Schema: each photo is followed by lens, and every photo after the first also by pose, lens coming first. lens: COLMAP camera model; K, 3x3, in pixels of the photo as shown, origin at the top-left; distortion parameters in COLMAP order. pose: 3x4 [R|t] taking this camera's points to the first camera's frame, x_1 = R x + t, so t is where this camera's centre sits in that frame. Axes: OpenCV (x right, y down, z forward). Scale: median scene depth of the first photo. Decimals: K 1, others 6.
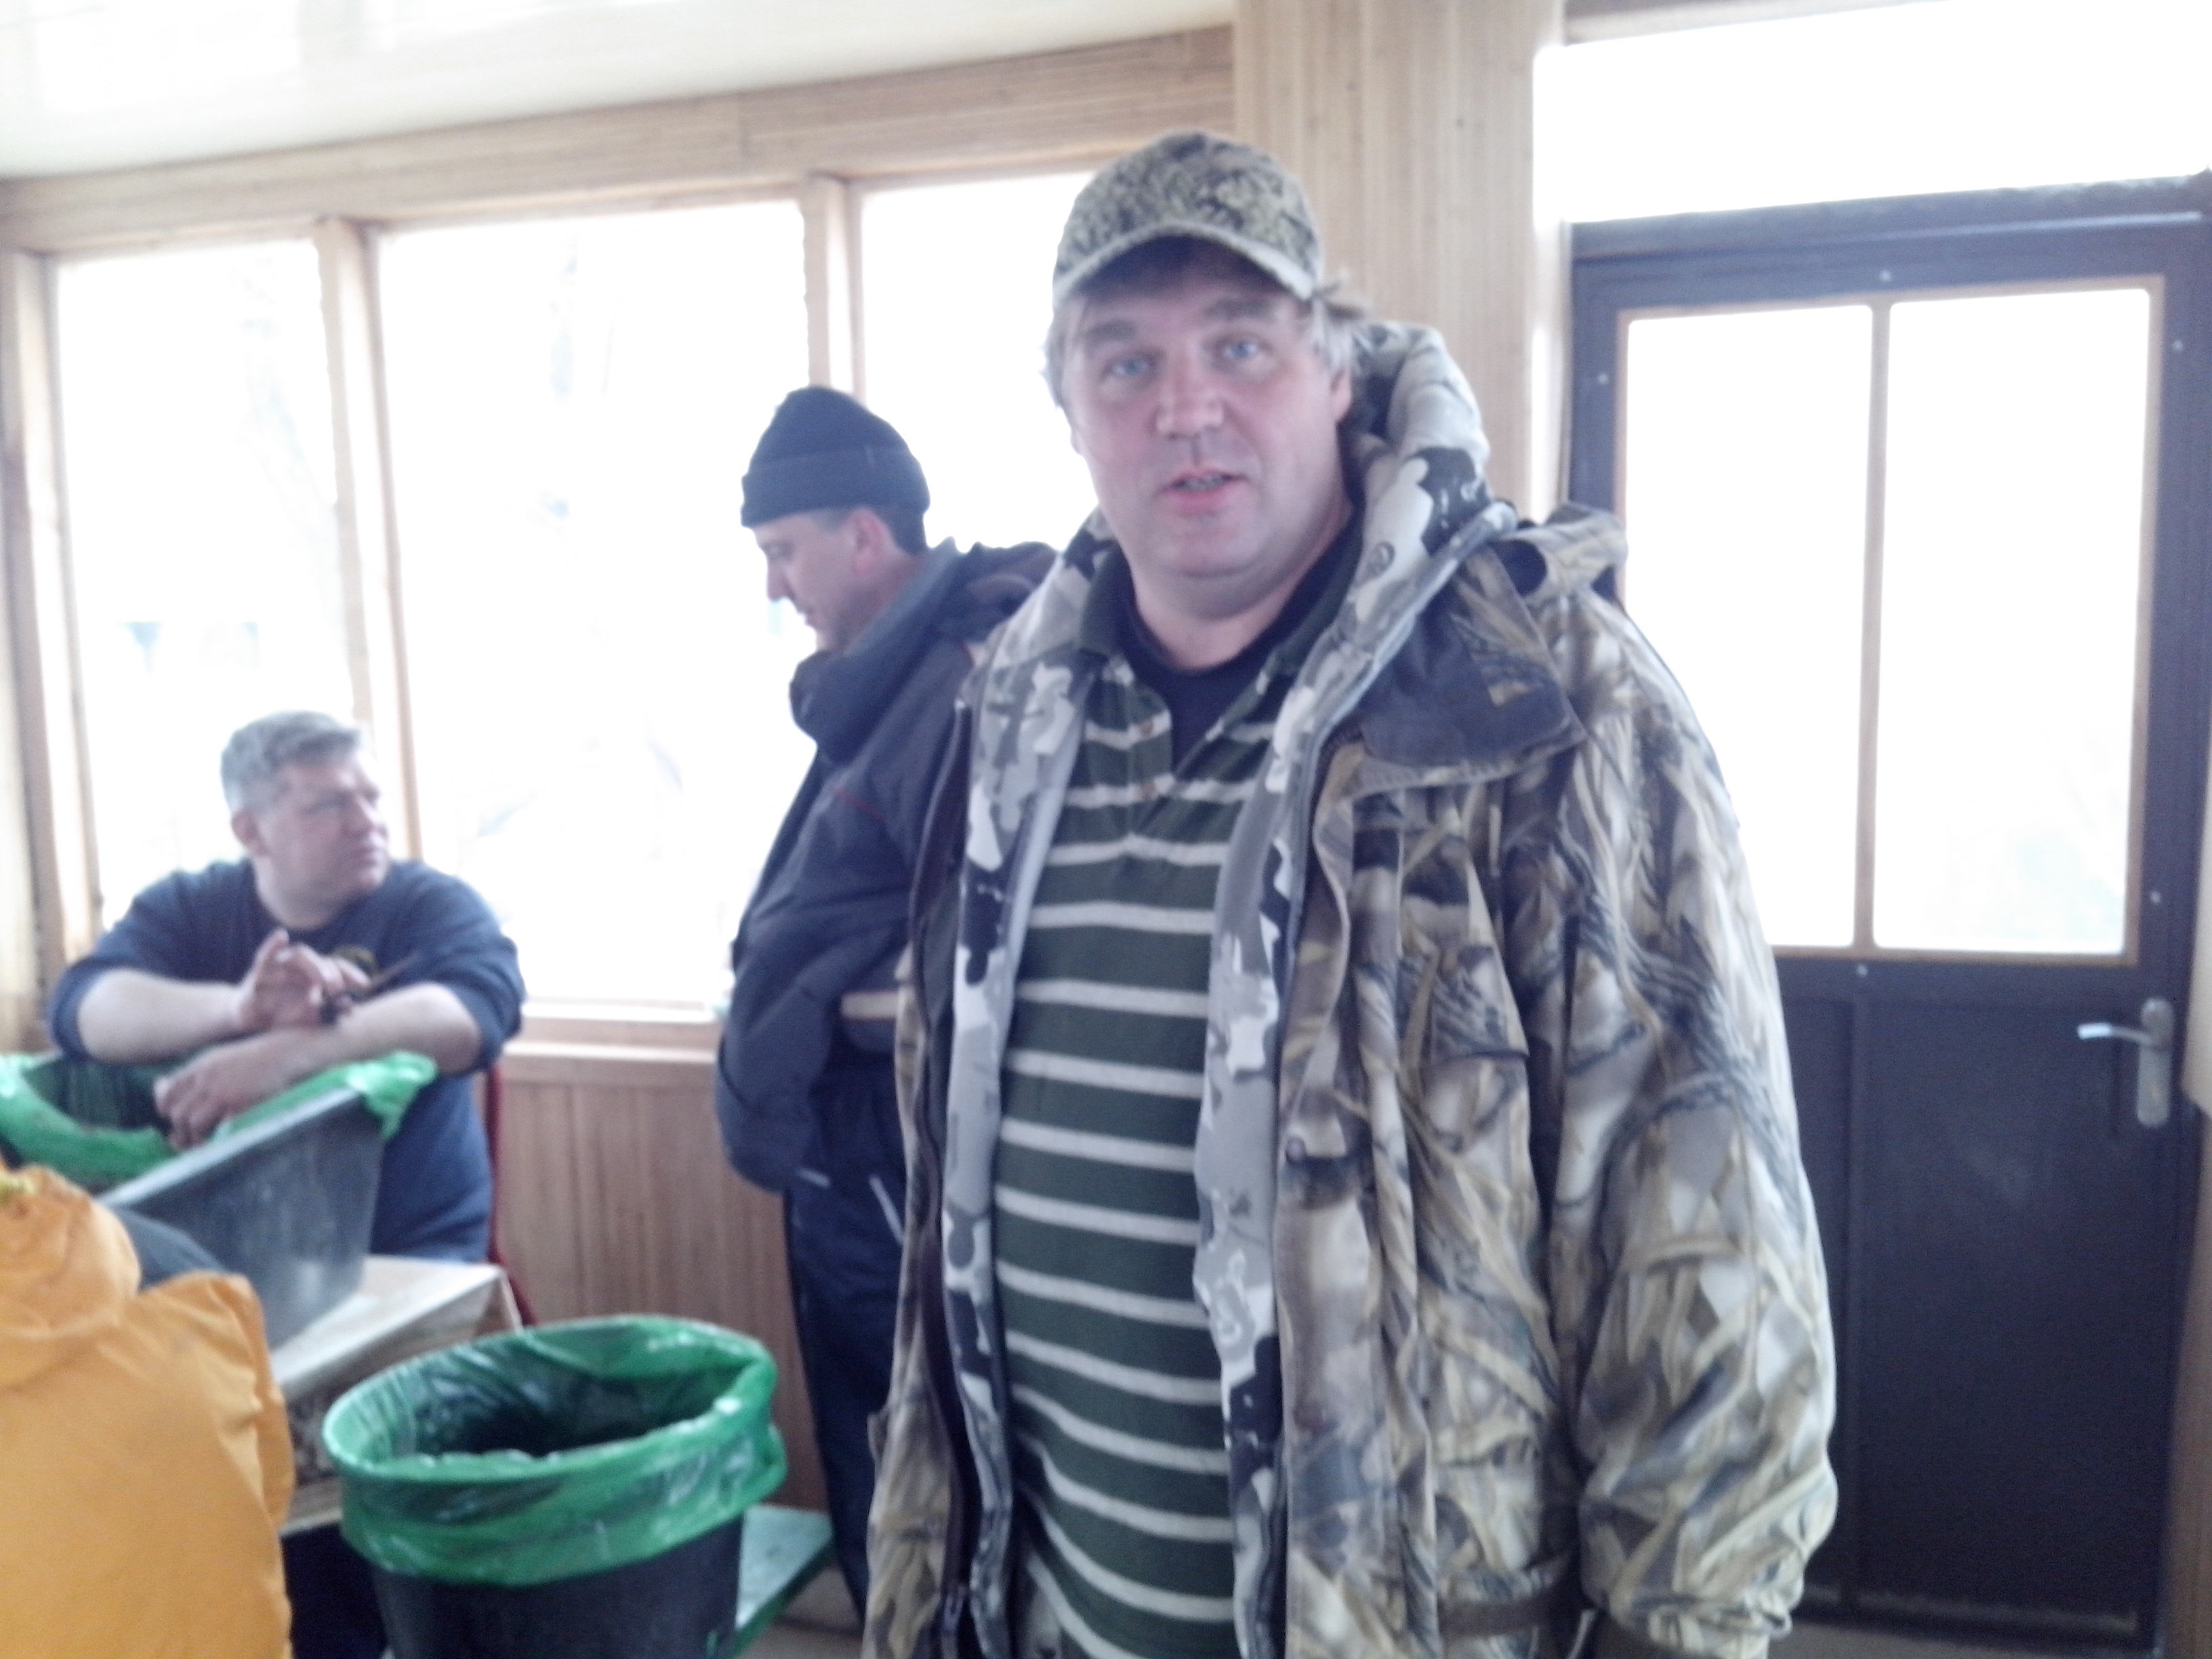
lens RADIAL K [[2089.7, 0, 1168.6], [0, 2089.7, 895.7], [0, 0, 1]] dist [0.144256, -0.243323]
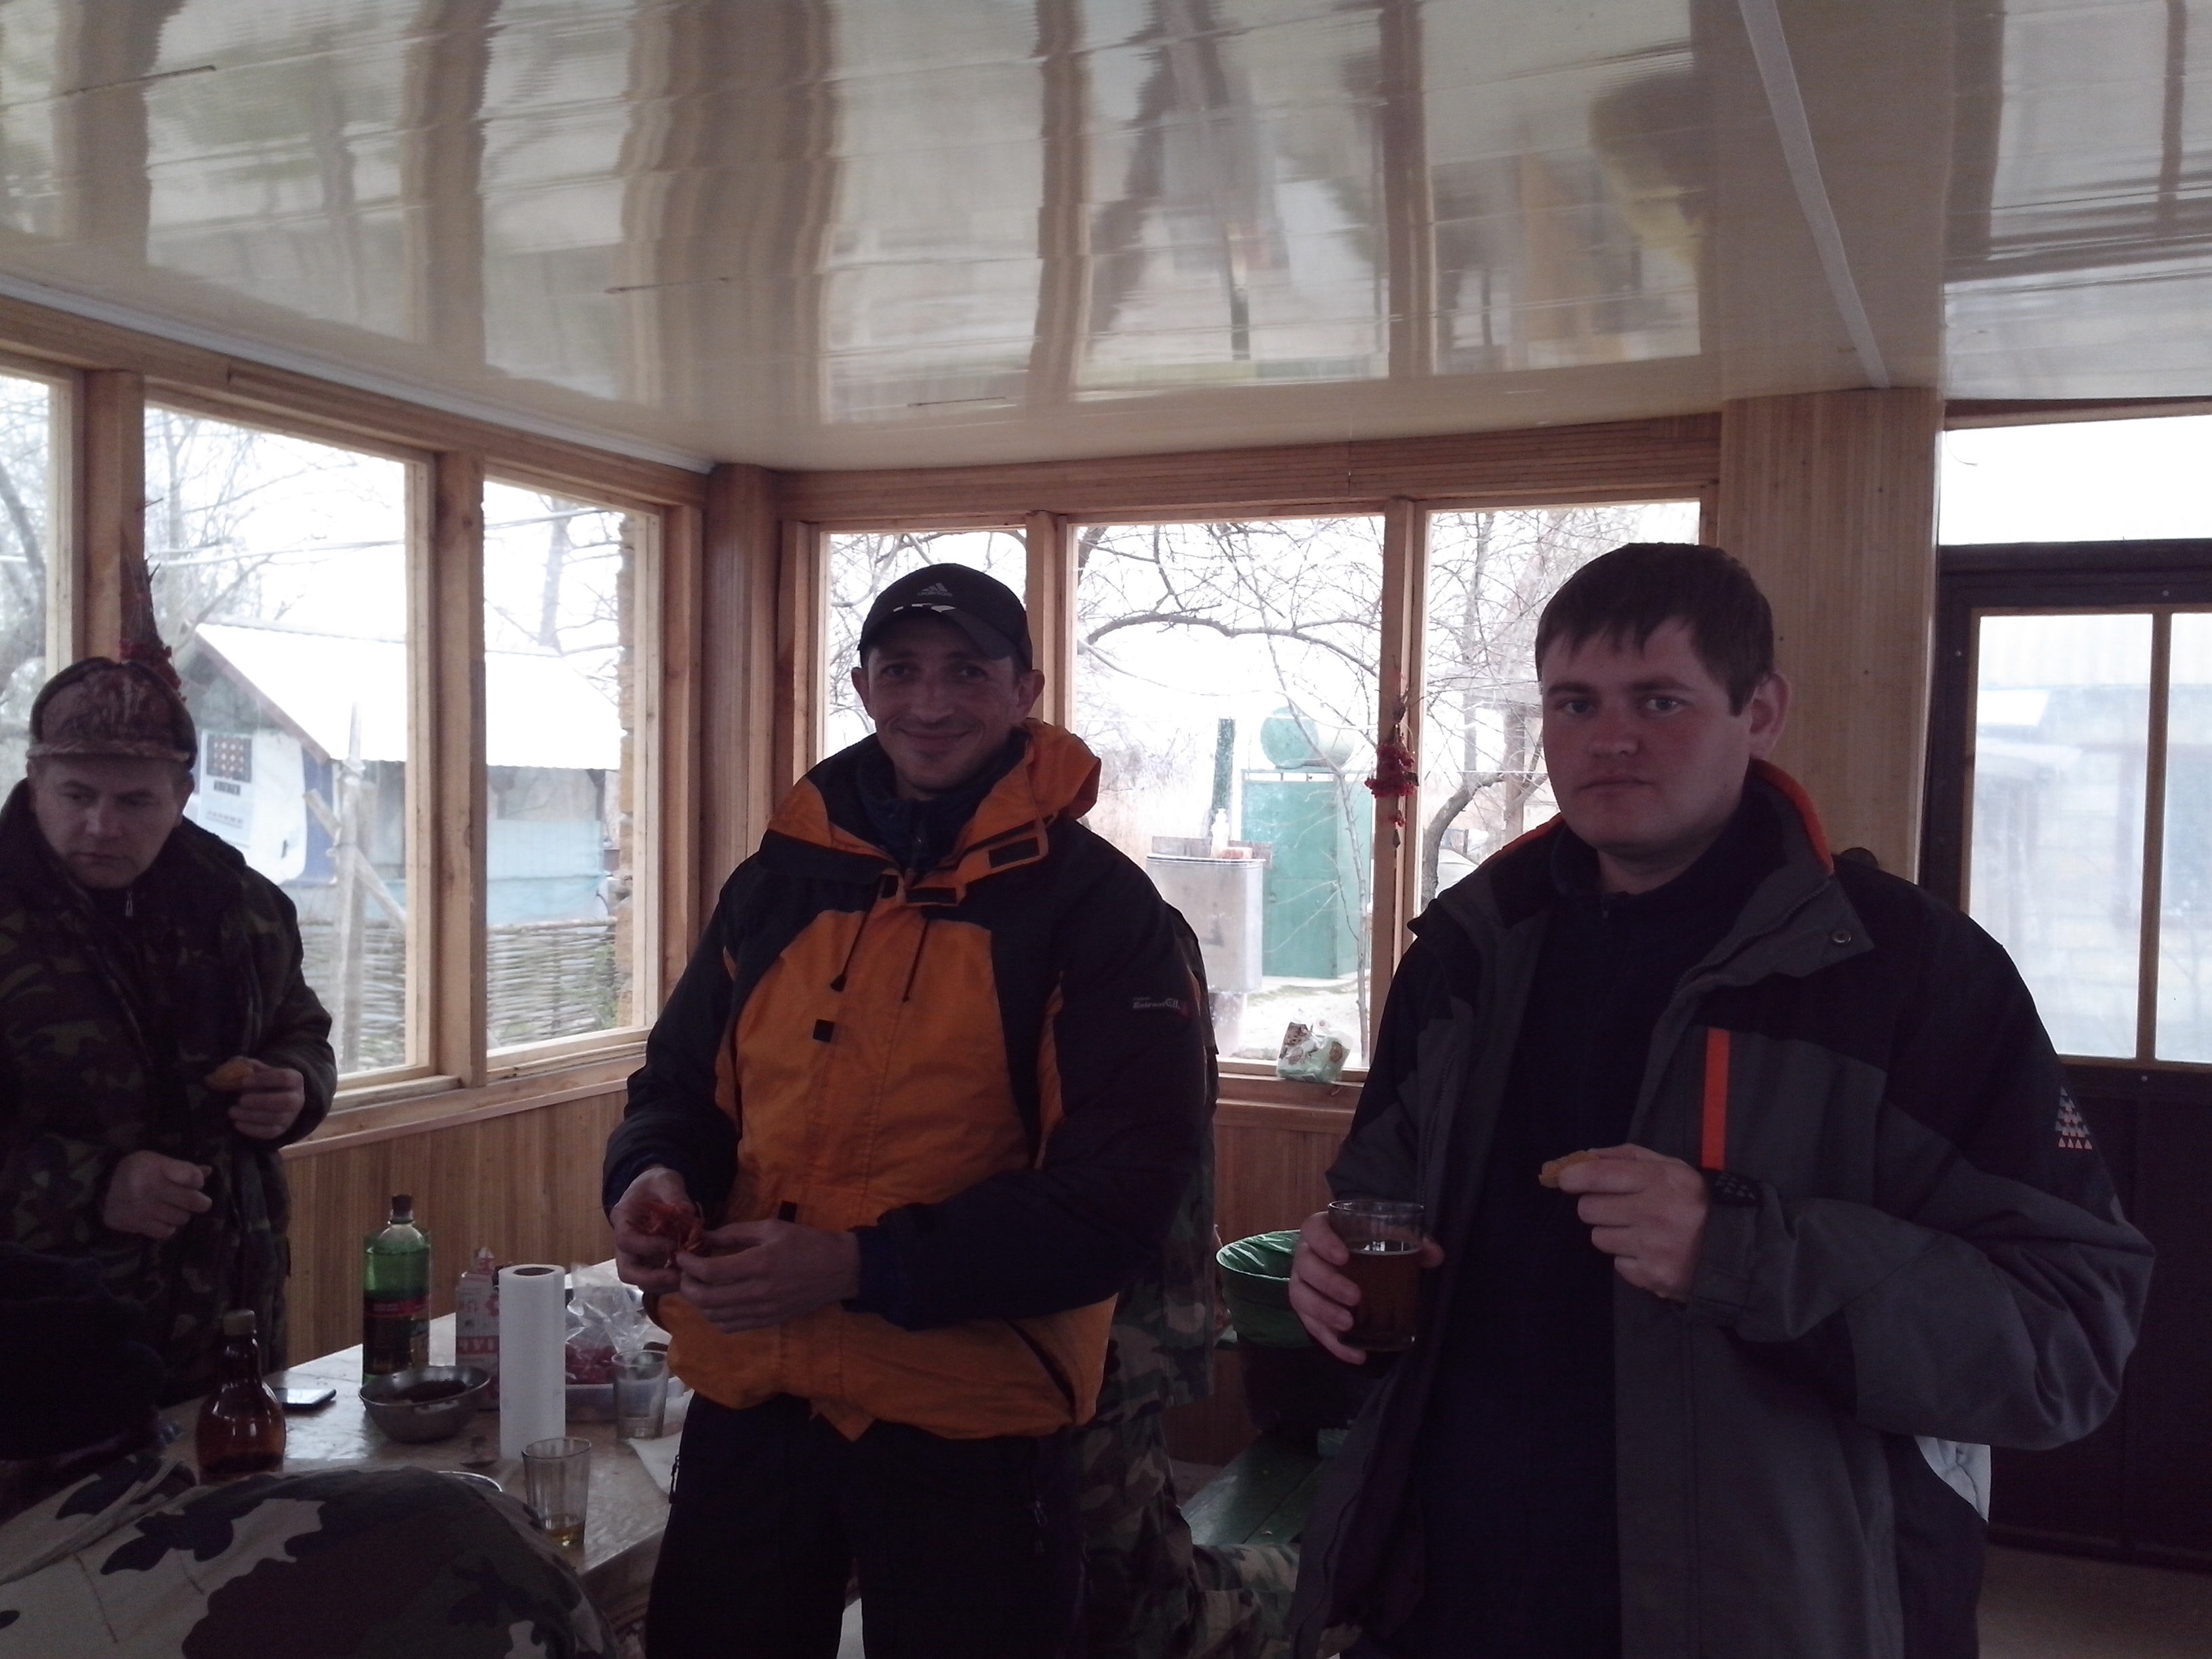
lens RADIAL K [[2101.7, 0, 1147.6], [0, 2101.7, 906.6], [0, 0, 1]] dist [0.060010, -0.000891]
pose [[0.997888, 0.040822, -0.050530, -0.255828], [-0.044237, 0.996675, -0.068421, 0.046970], [0.047569, 0.070512, 0.996376, -0.433709]]
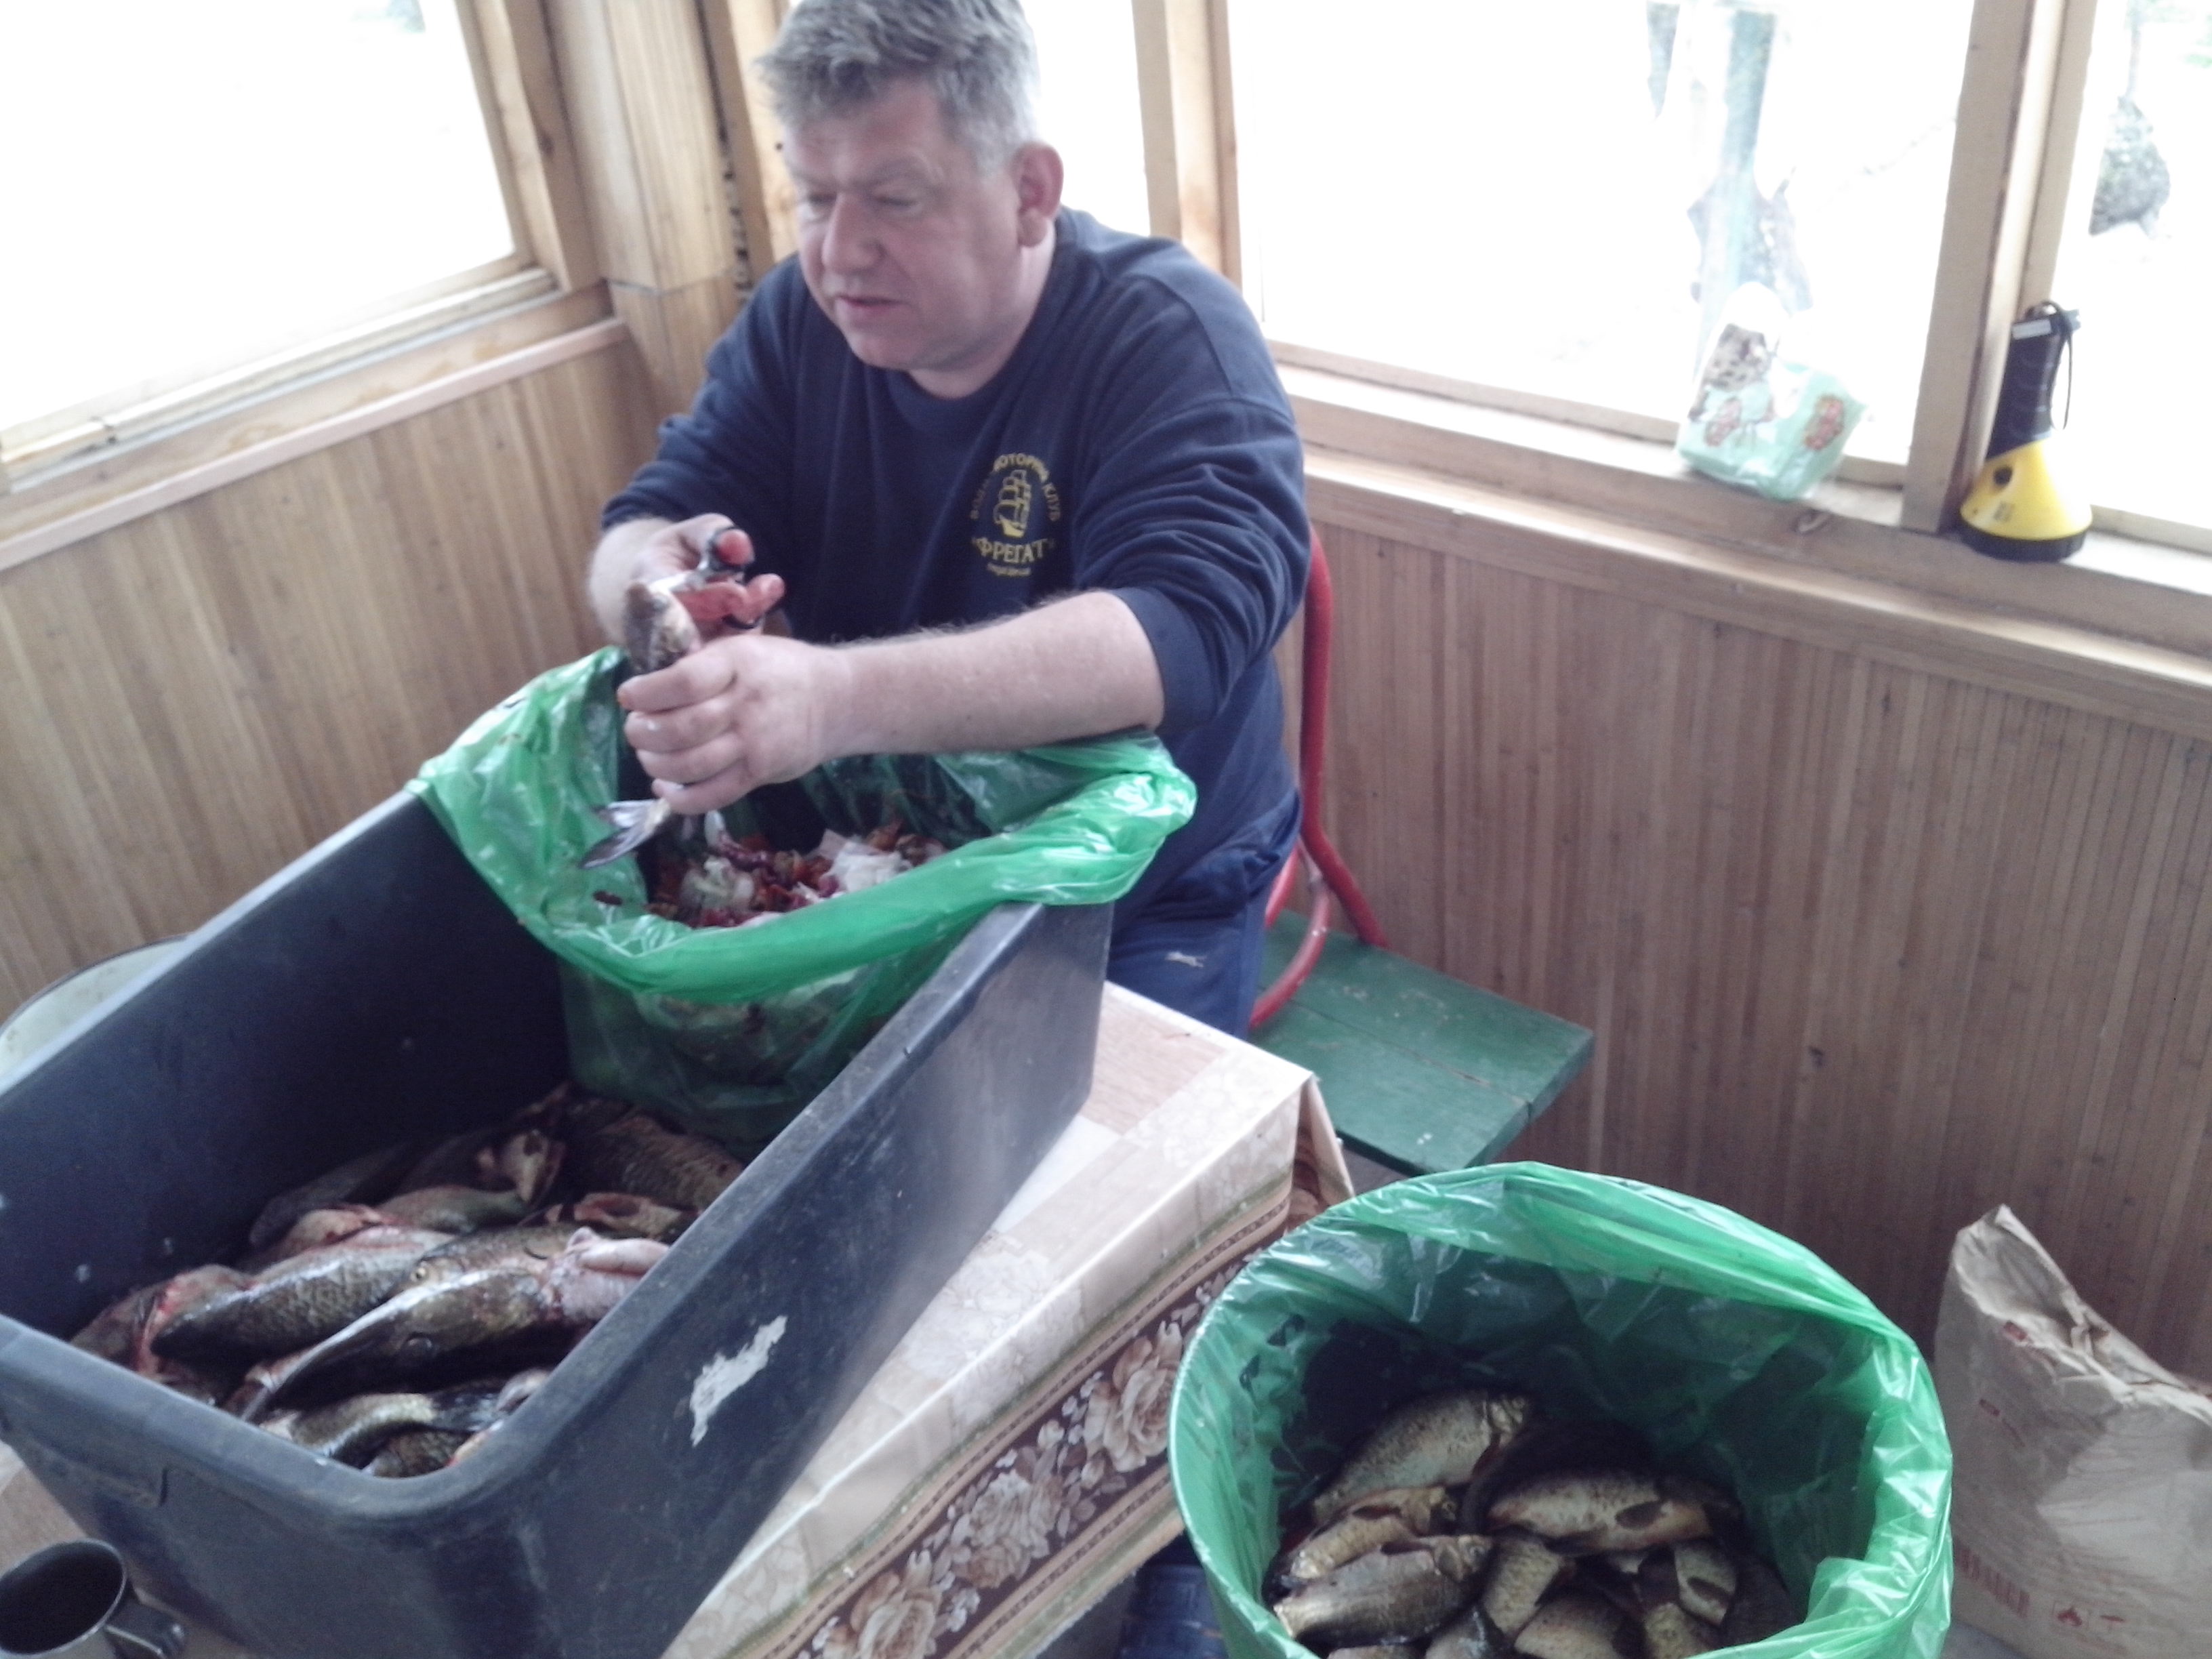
lens RADIAL K [[2101.7, 0, 1147.6], [0, 2101.7, 906.6], [0, 0, 1]] dist [0.060010, -0.000891]
pose [[0.922081, 0.174432, -0.345457, -0.140404], [0.012544, 0.878719, 0.477175, -0.123859], [0.386794, -0.444327, 0.808062, 0.453566]]
